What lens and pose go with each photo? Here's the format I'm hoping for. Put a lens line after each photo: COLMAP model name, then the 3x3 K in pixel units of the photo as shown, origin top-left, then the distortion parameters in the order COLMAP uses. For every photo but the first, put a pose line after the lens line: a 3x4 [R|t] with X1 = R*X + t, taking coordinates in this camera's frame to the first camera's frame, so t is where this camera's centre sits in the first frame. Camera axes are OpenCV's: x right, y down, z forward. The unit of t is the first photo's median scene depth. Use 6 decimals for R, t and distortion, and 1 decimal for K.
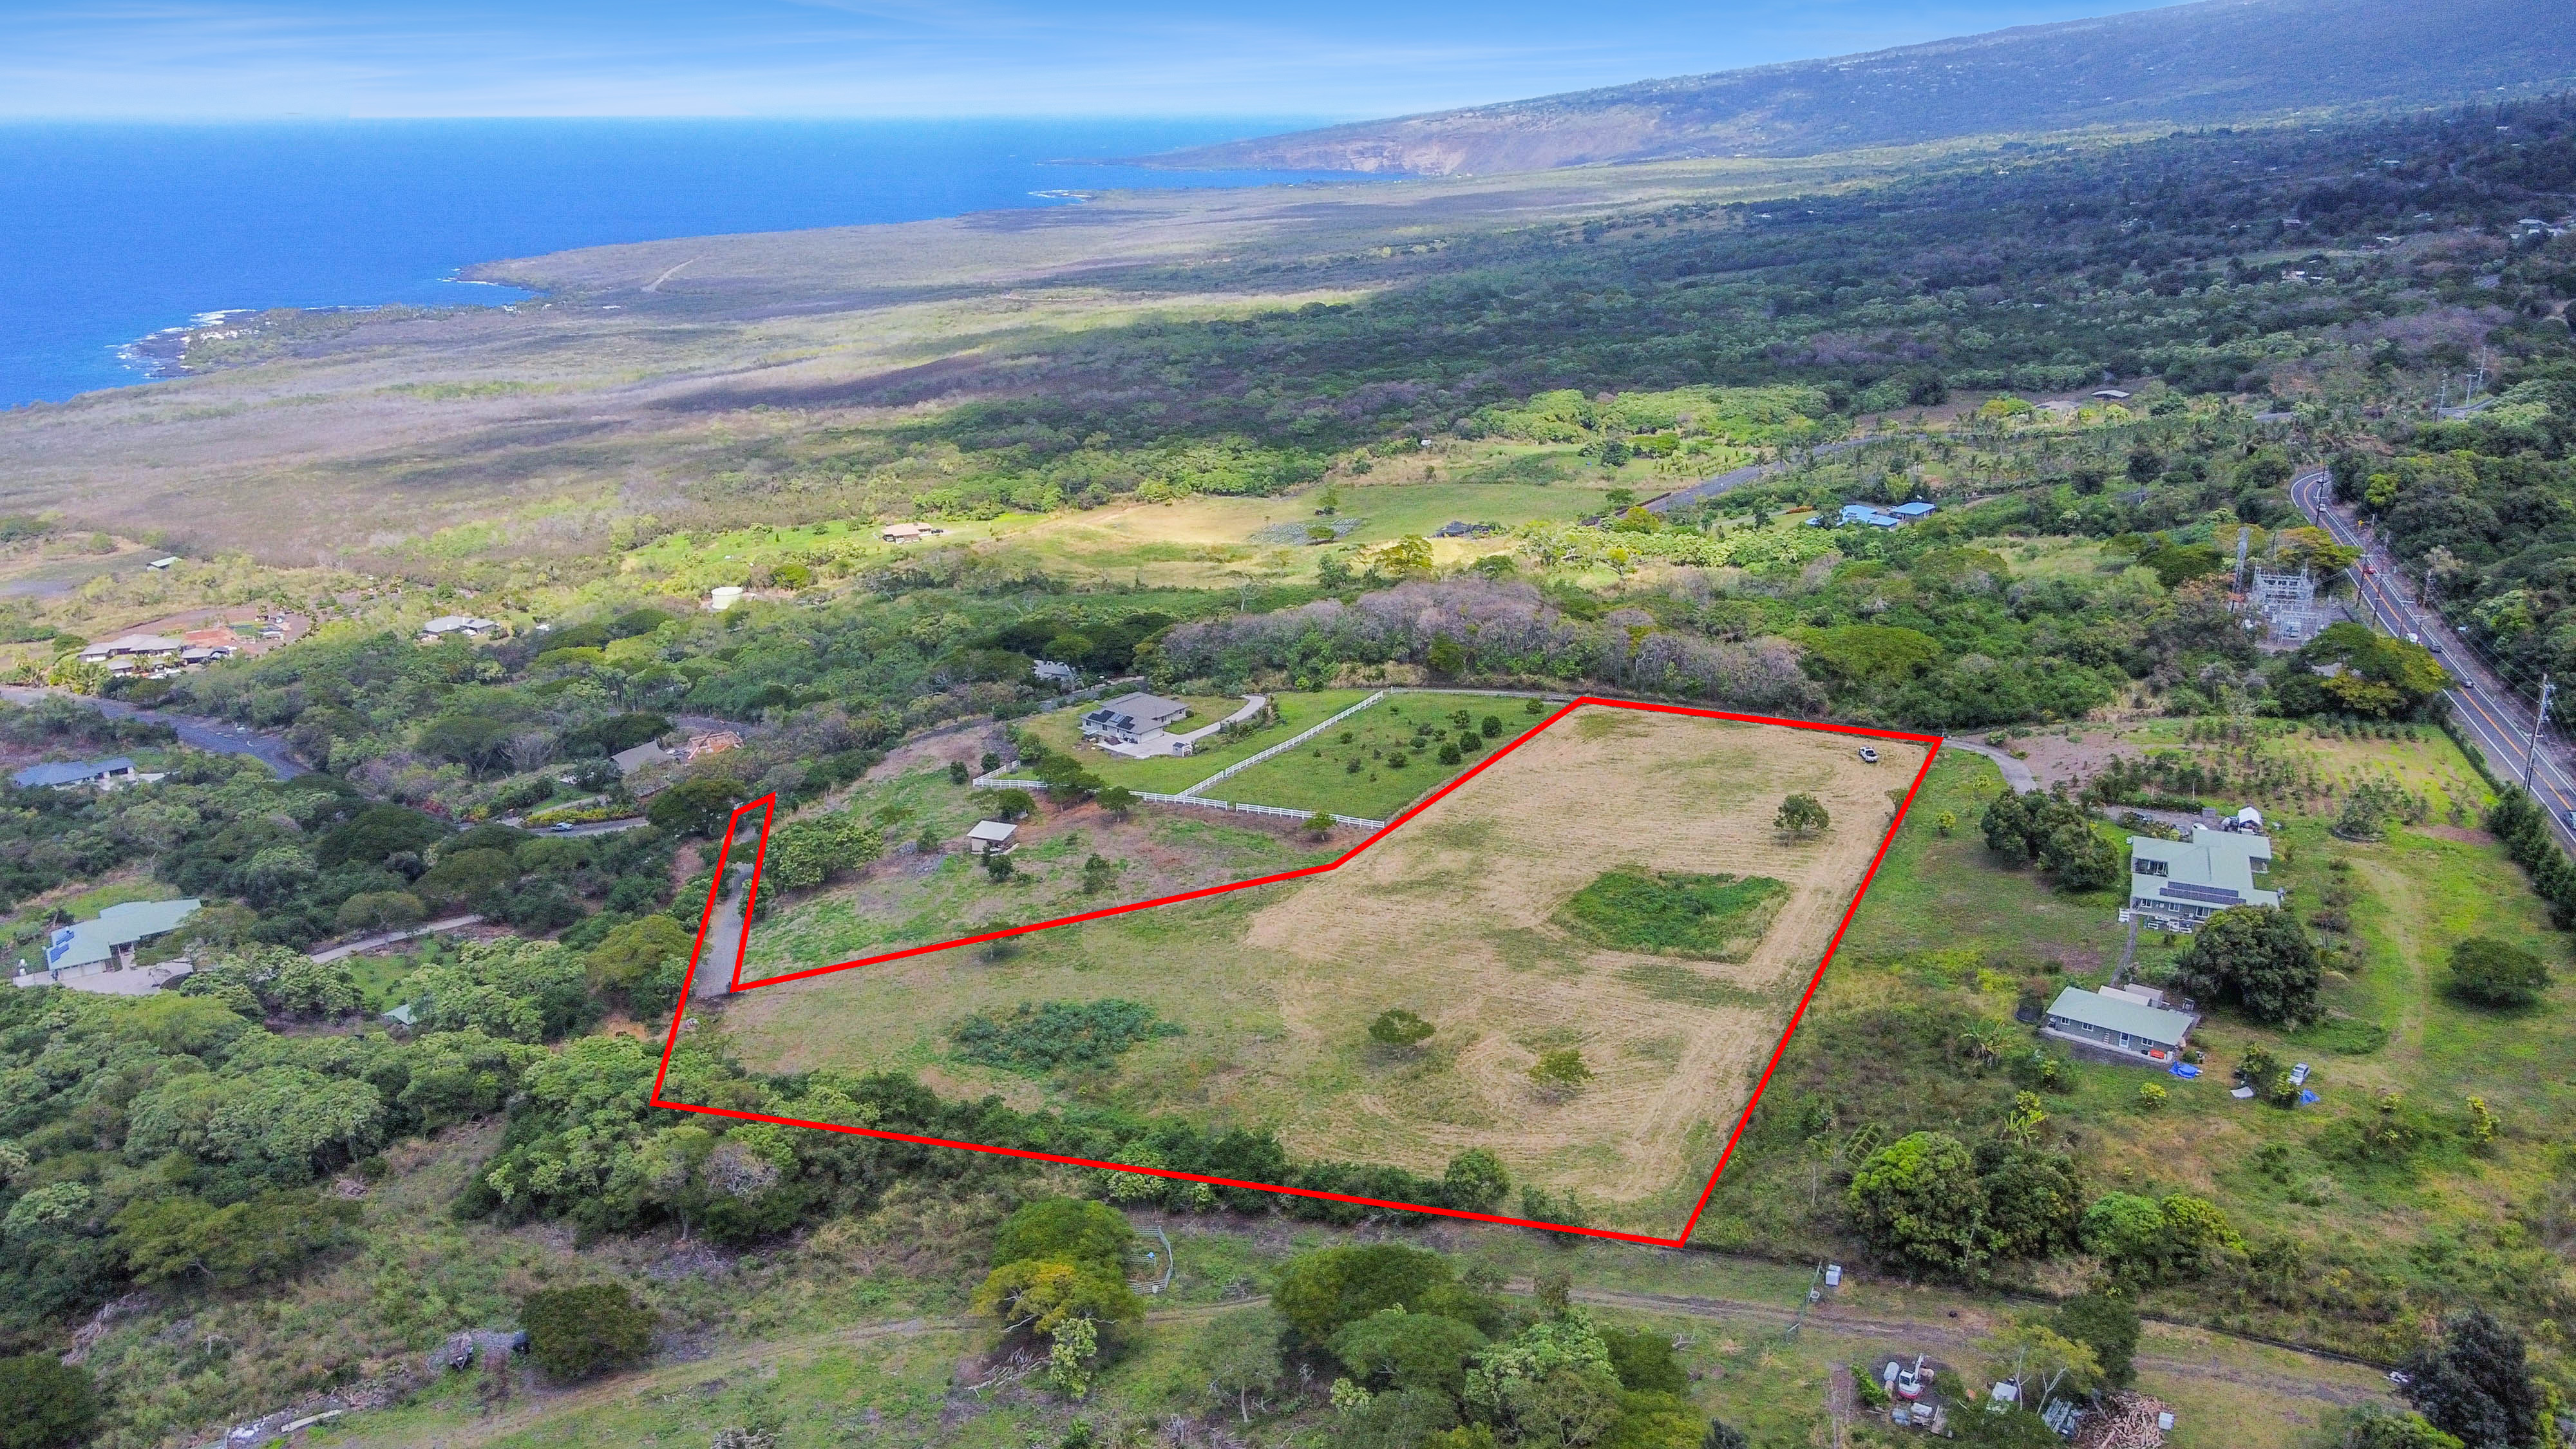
lens RADIAL K [[1988.5, 0, 1288.0], [0, 1988.5, 724.5], [0, 0, 1]] dist [-0.002131, 0.043610]
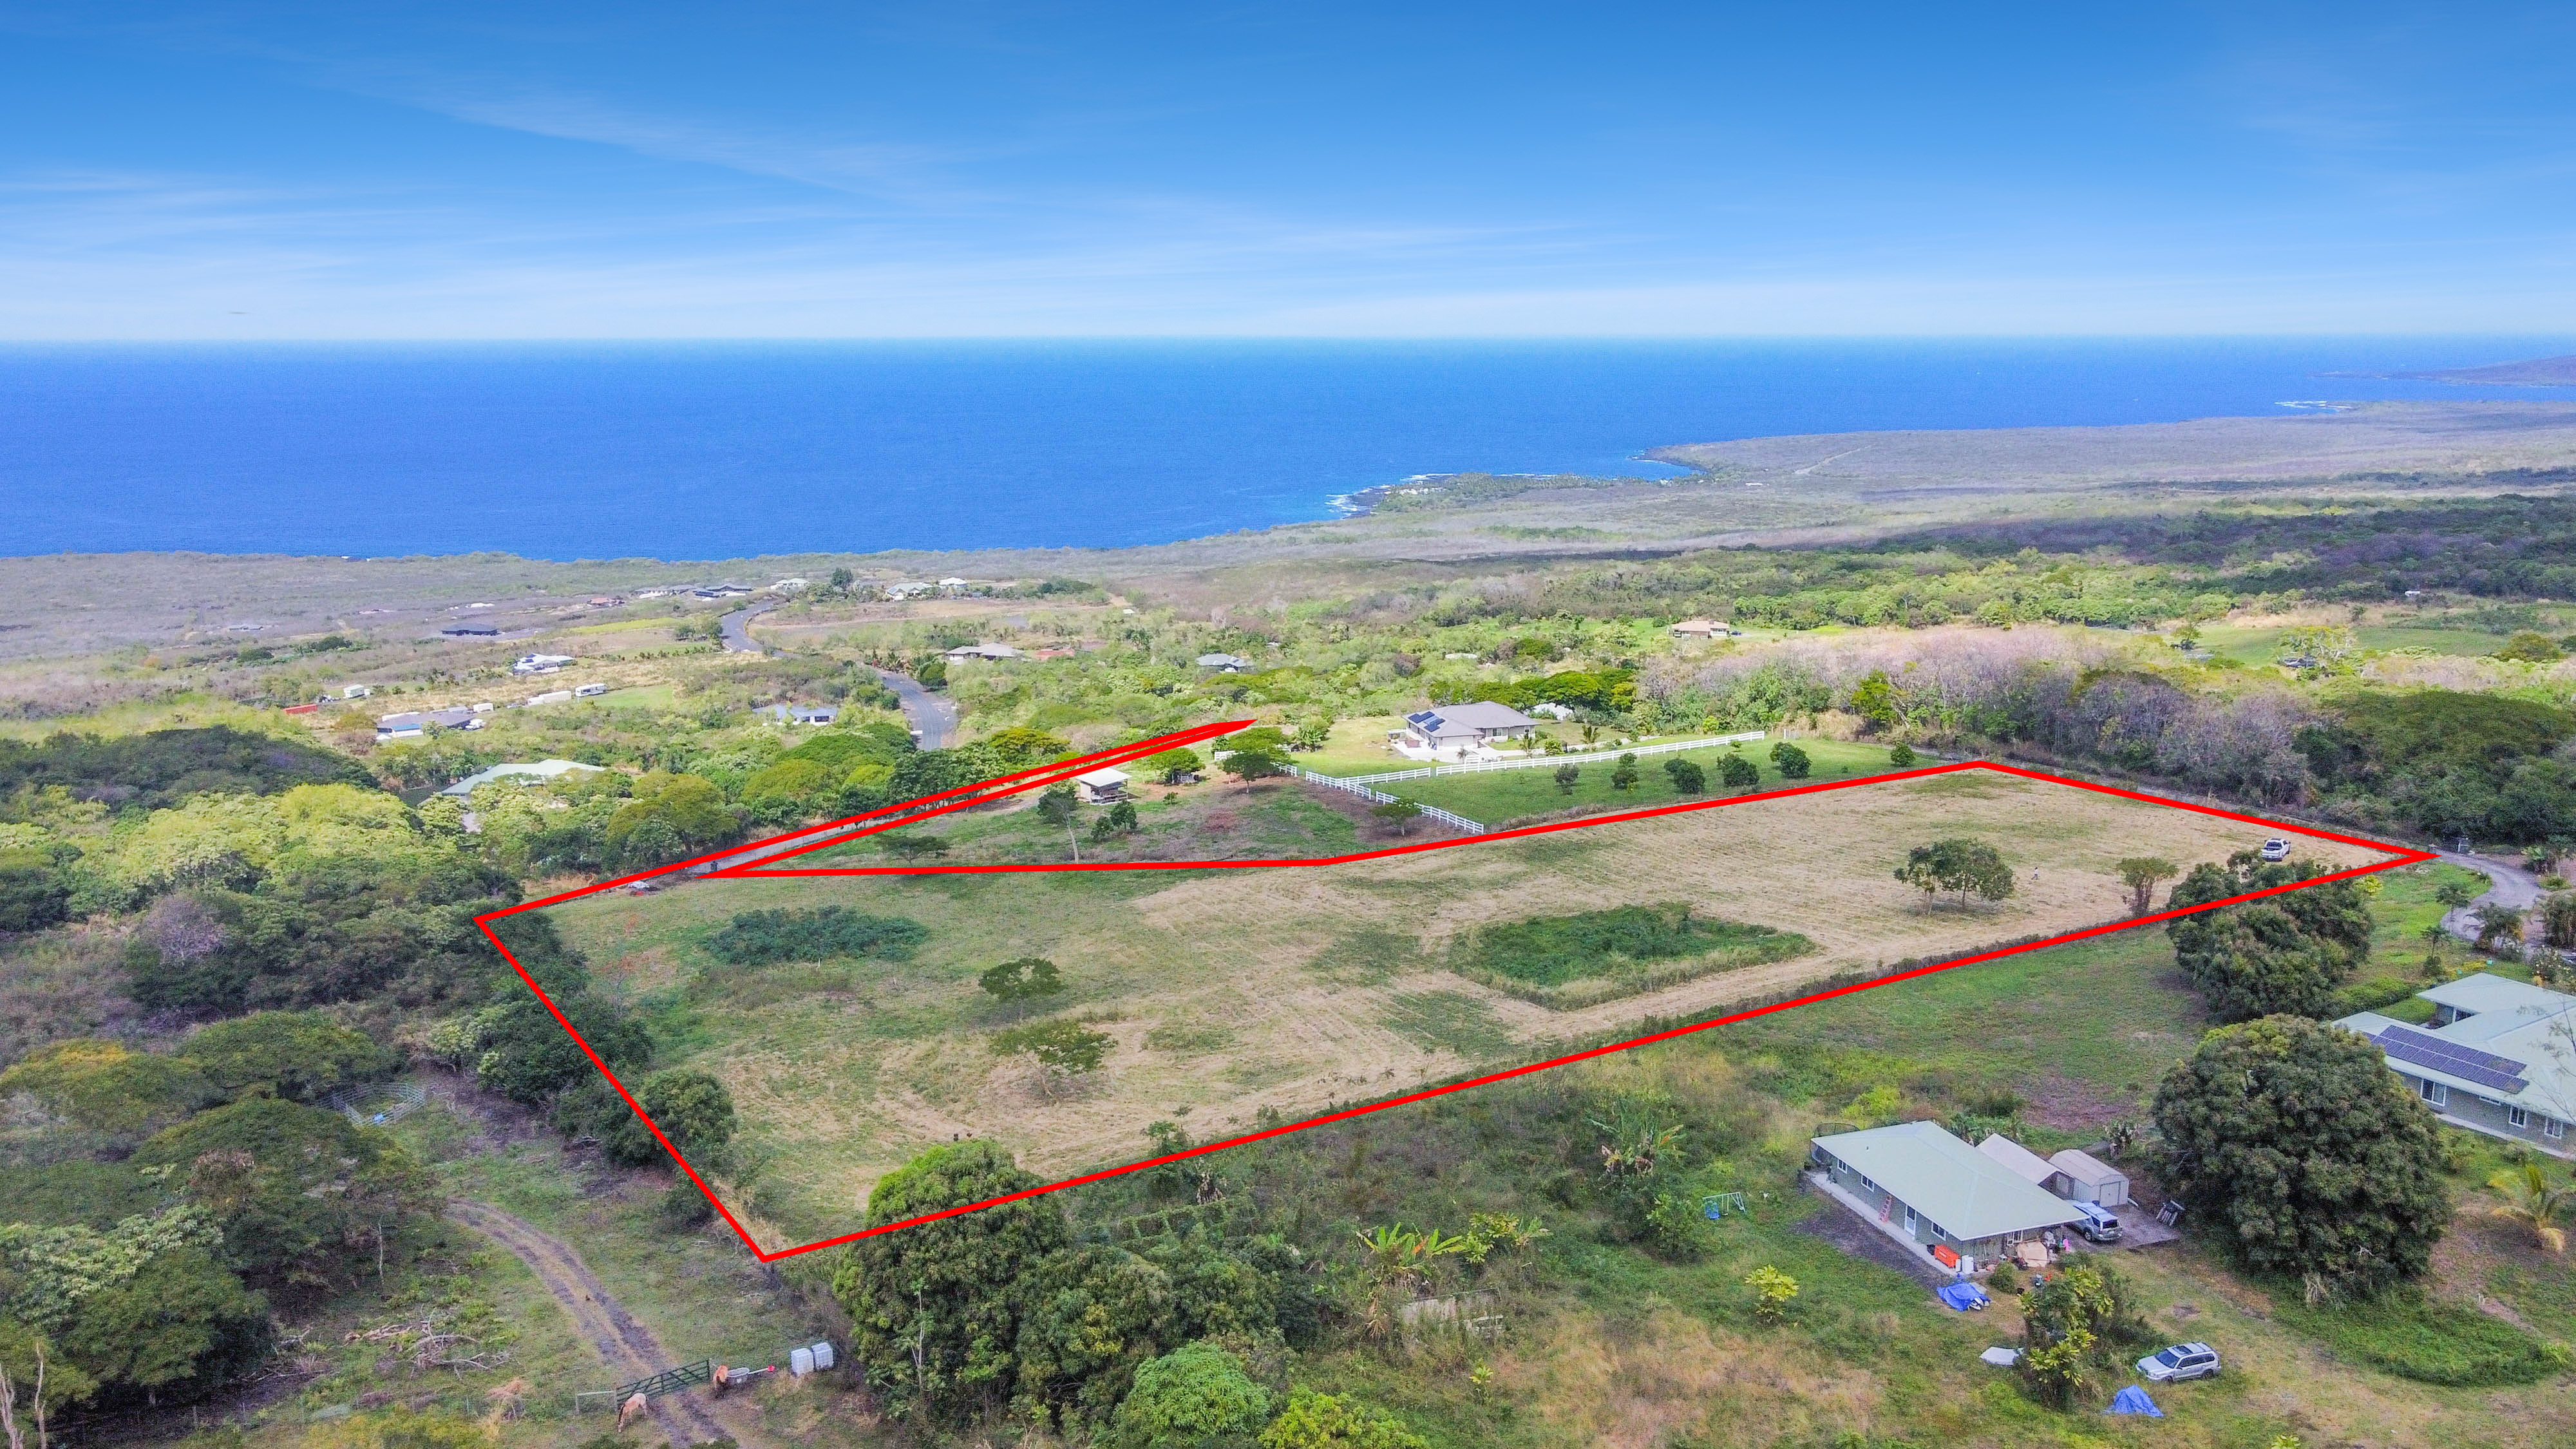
lens RADIAL K [[1988.5, 0, 1288.0], [0, 1988.5, 724.5], [0, 0, 1]] dist [-0.002131, 0.043610]
pose [[0.820887, 0.114796, -0.559434, 0.492187], [-0.174108, 0.983261, -0.053712, 0.080692], [0.543904, 0.141493, 0.827133, 0.432971]]
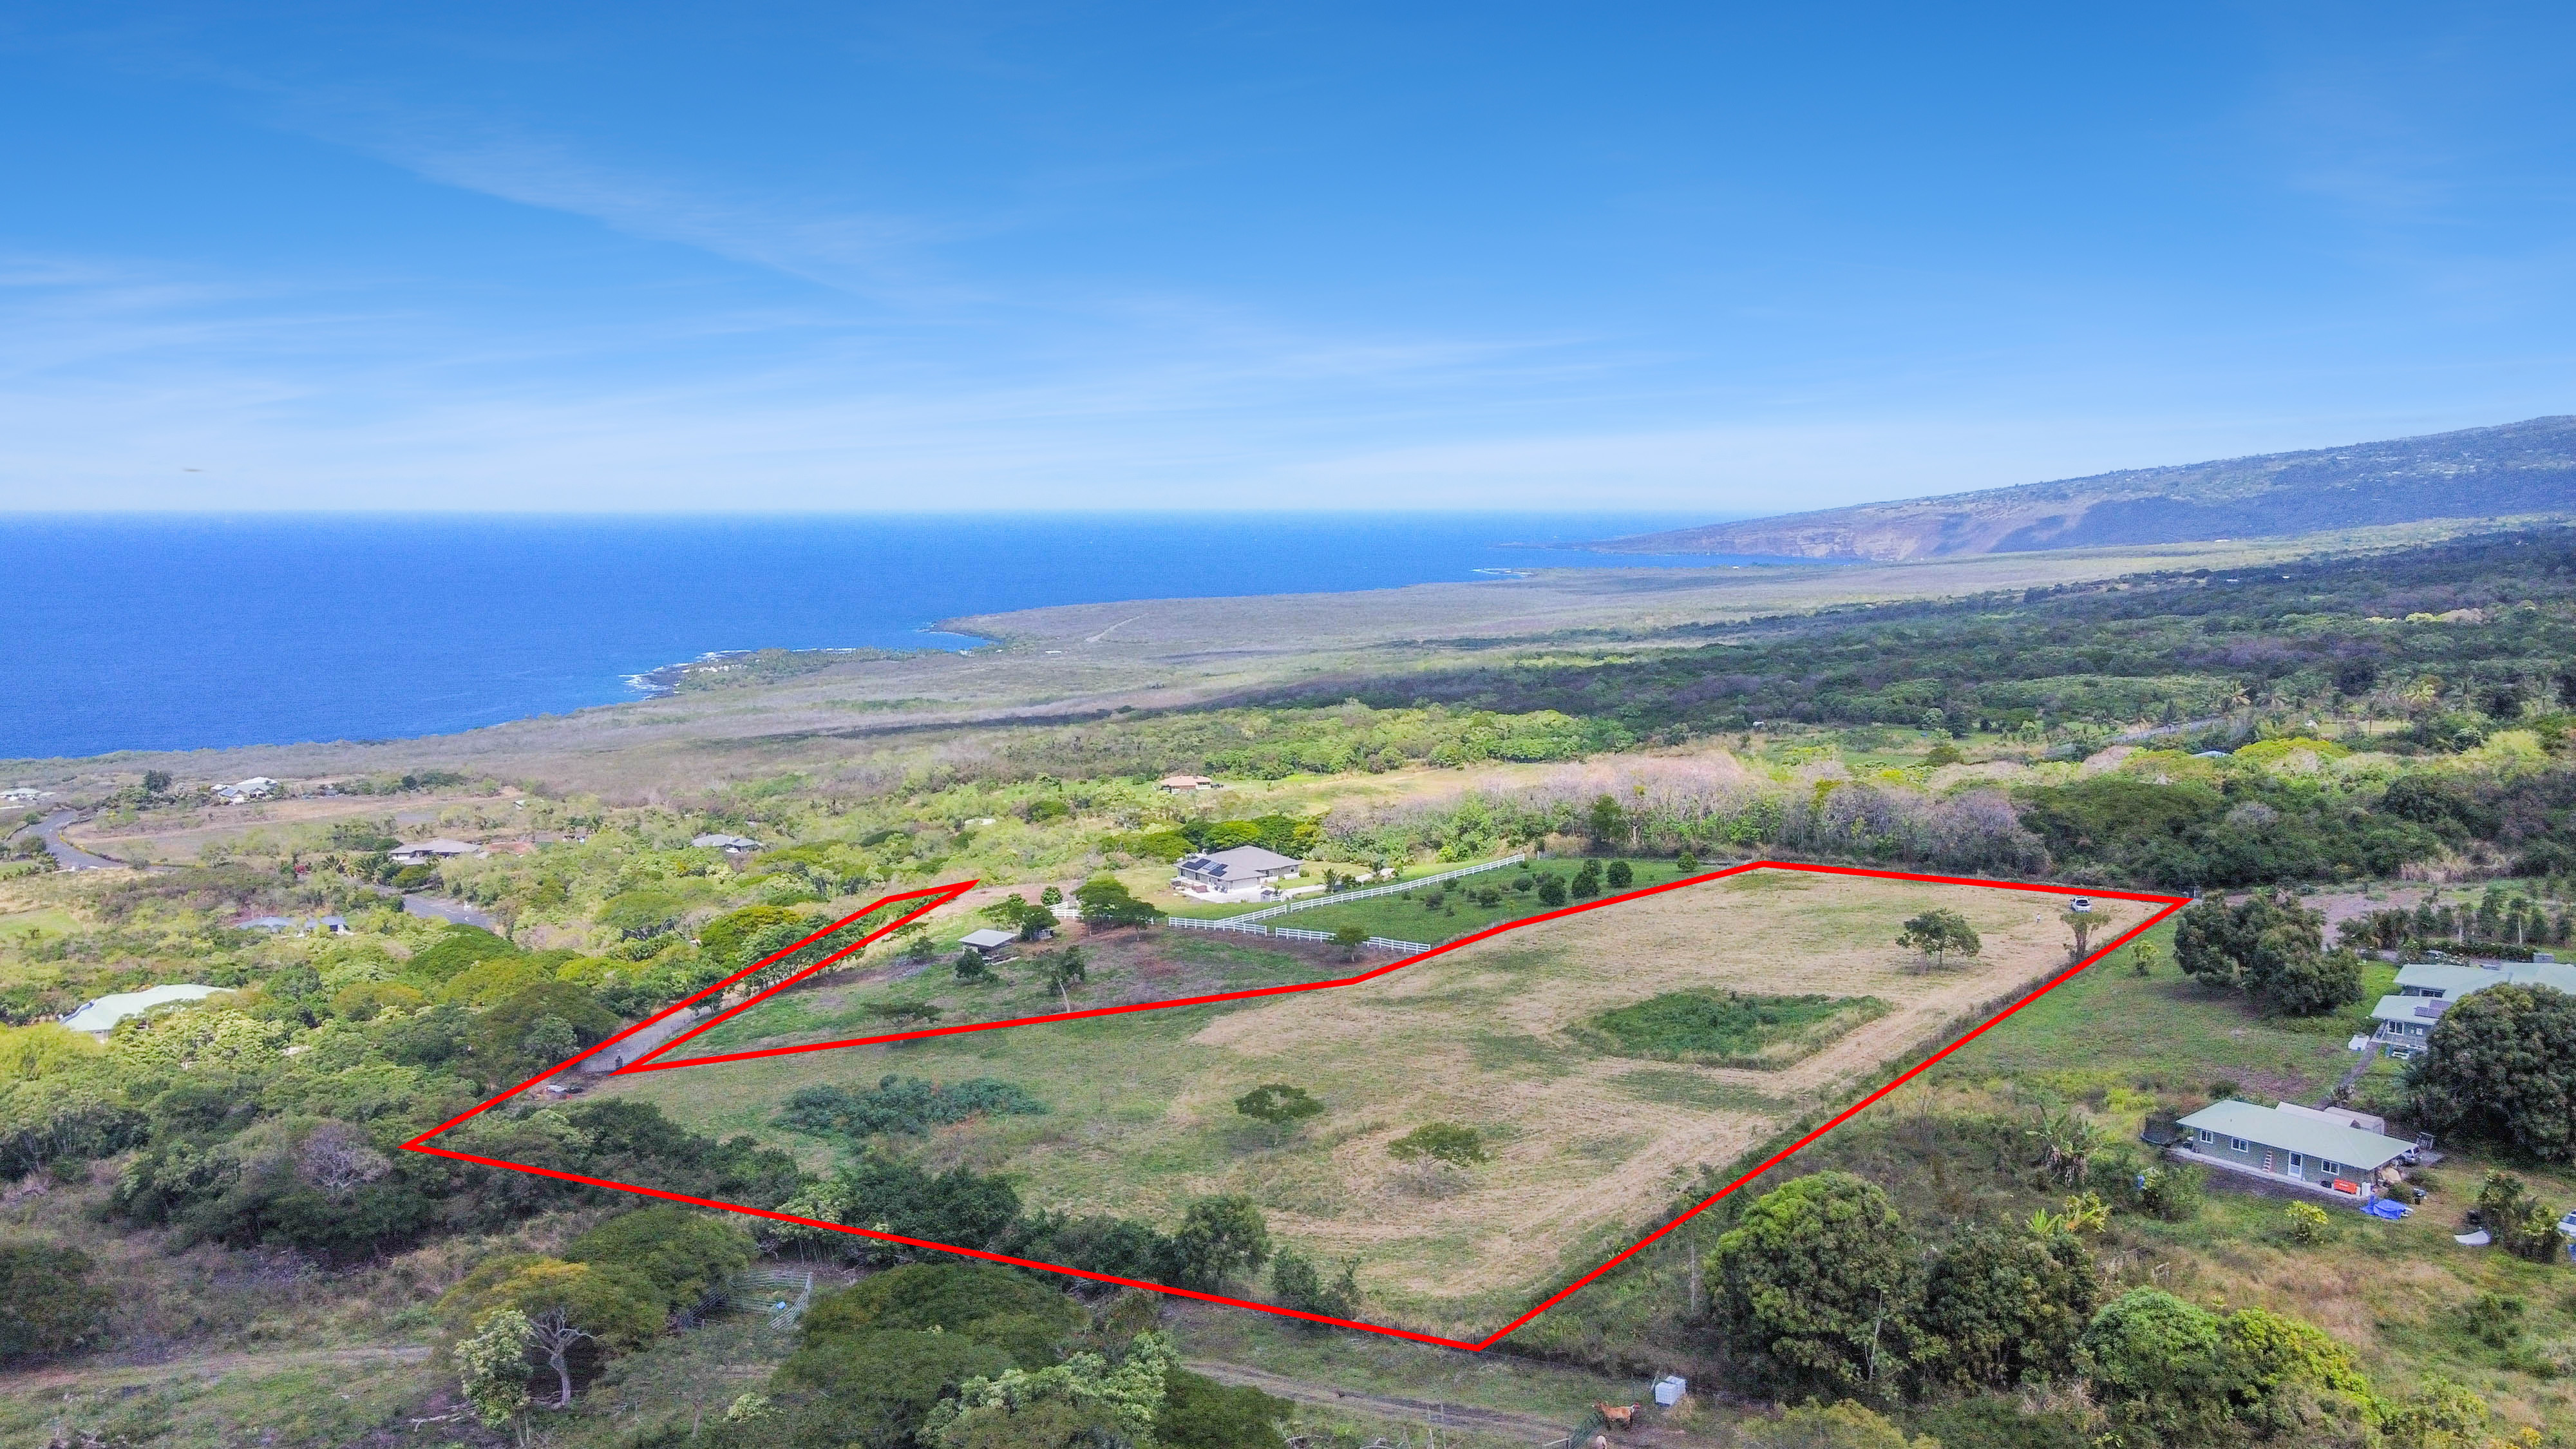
lens RADIAL K [[1988.5, 0, 1288.0], [0, 1988.5, 724.5], [0, 0, 1]] dist [-0.002131, 0.043610]
pose [[0.973651, 0.029275, -0.226159, 0.214693], [-0.072436, 0.980068, -0.184988, 0.143467], [0.216235, 0.196496, 0.956364, 0.242496]]
